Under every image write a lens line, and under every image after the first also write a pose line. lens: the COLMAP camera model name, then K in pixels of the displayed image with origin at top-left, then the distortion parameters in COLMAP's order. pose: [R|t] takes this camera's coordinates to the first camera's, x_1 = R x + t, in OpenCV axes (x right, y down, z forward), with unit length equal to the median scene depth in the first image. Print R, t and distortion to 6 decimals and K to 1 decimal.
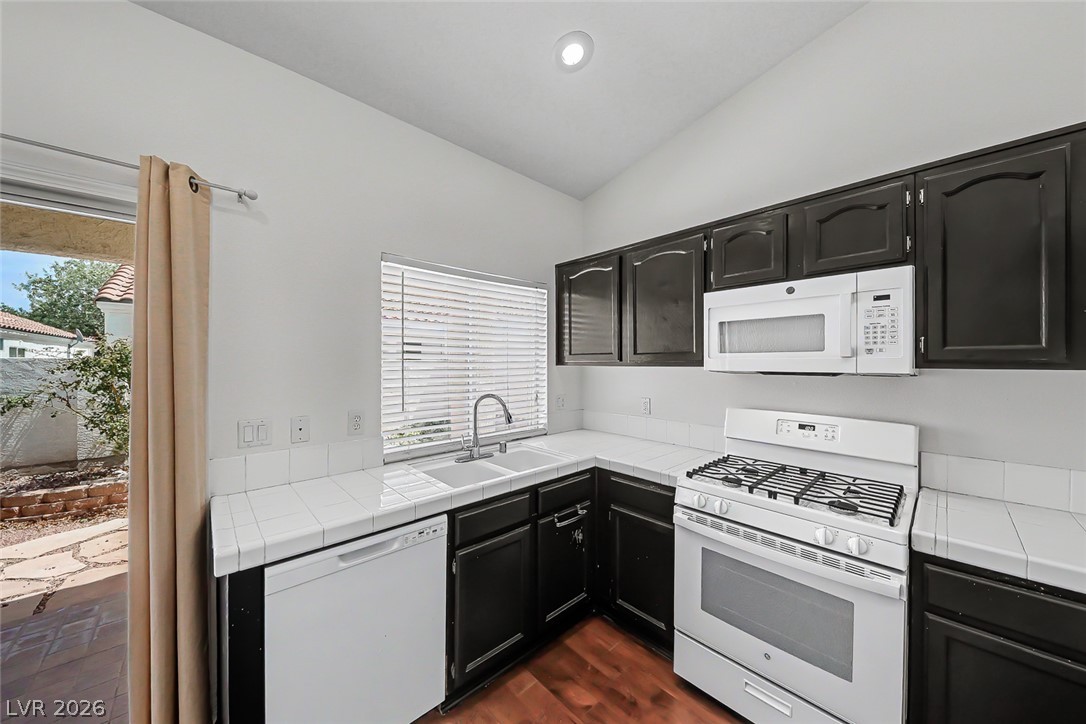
lens RADIAL K [[377.4, 0, 535.9], [0, 377.4, 361.5], [0, 0, 1]] dist [-0.000148, -0.000132]
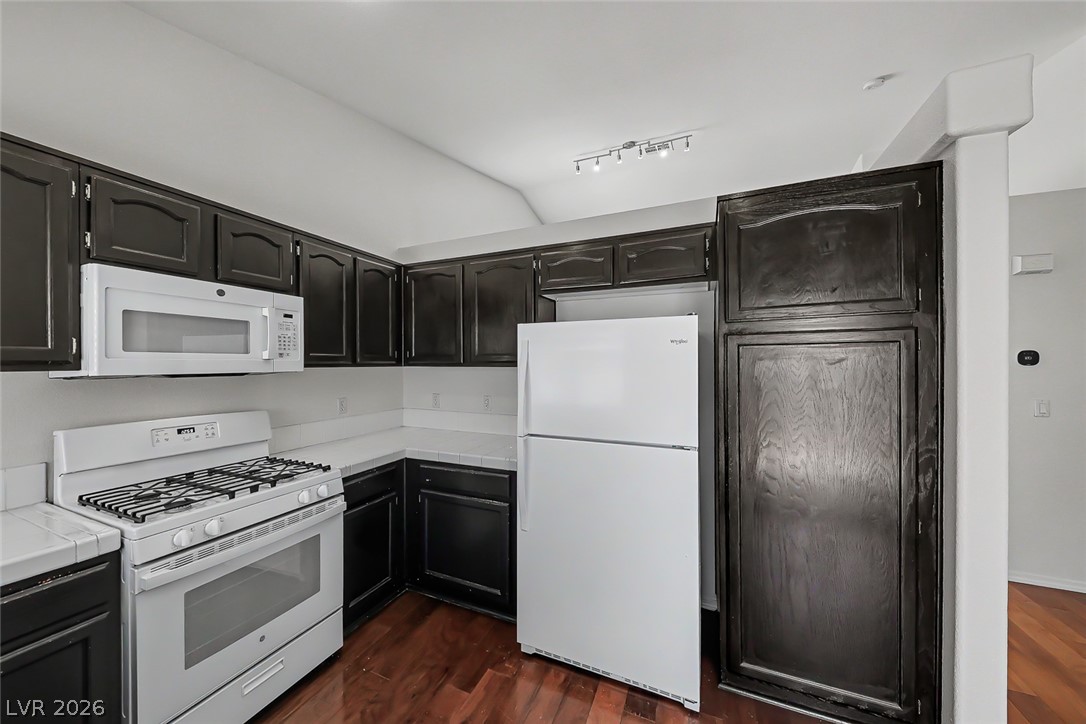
lens RADIAL K [[377.4, 0, 535.9], [0, 377.4, 361.5], [0, 0, 1]] dist [-0.000148, -0.000132]
pose [[-0.397324, 0.000688, 0.917678, -0.768465], [-0.003251, 0.999992, -0.002157, -0.006089], [-0.917673, -0.003841, -0.397318, 0.810240]]
